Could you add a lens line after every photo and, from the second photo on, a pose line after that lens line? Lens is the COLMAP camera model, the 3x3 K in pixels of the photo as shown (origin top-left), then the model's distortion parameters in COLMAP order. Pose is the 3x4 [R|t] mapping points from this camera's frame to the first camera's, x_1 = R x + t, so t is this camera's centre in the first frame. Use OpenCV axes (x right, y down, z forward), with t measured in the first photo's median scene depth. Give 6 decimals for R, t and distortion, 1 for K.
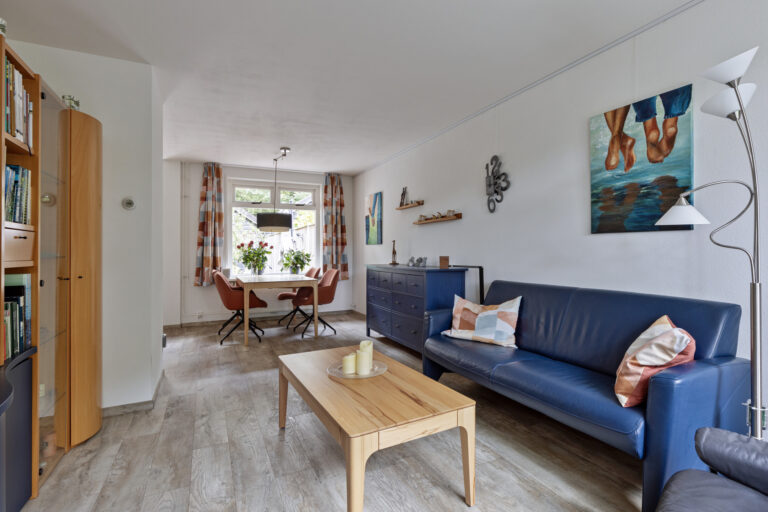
lens RADIAL K [[377.9, 0, 384.0], [0, 377.9, 256.0], [0, 0, 1]] dist [-0.028475, 0.000003]
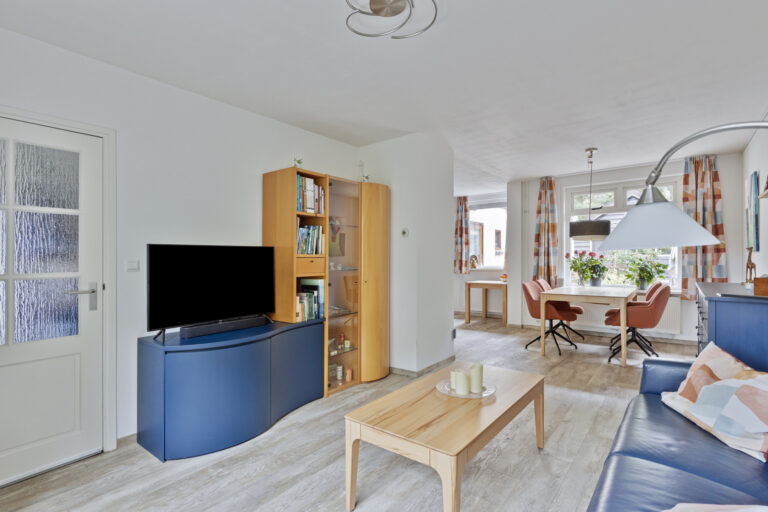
lens RADIAL K [[370.4, 0, 384.0], [0, 370.4, 256.0], [0, 0, 1]] dist [-0.001218, -0.000205]
pose [[0.422644, -0.005070, -0.906282, 0.300316], [-0.000485, 0.999983, -0.005820, -0.020043], [0.906296, 0.002900, 0.422634, 0.151346]]
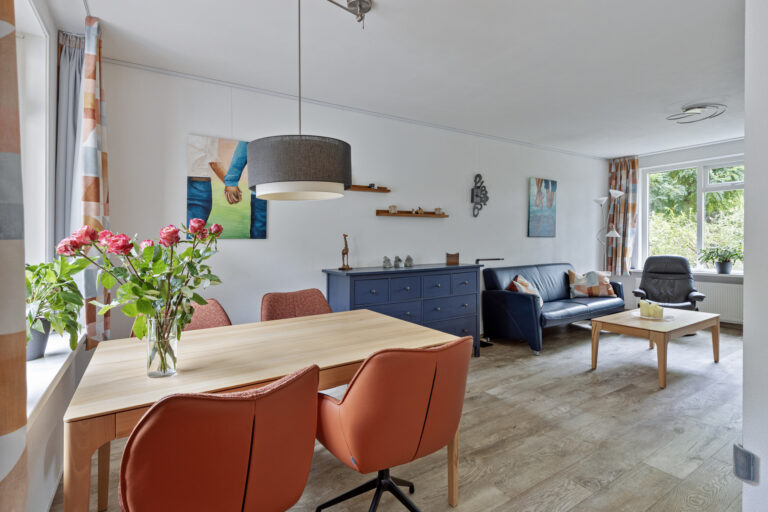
lens RADIAL K [[377.9, 0, 384.0], [0, 377.9, 256.0], [0, 0, 1]] dist [-0.028475, 0.000003]
pose [[-0.107343, -0.043427, 0.993273, -0.607756], [0.013416, 0.998891, 0.045122, -0.029083], [-0.994132, 0.018170, -0.106642, 0.919956]]
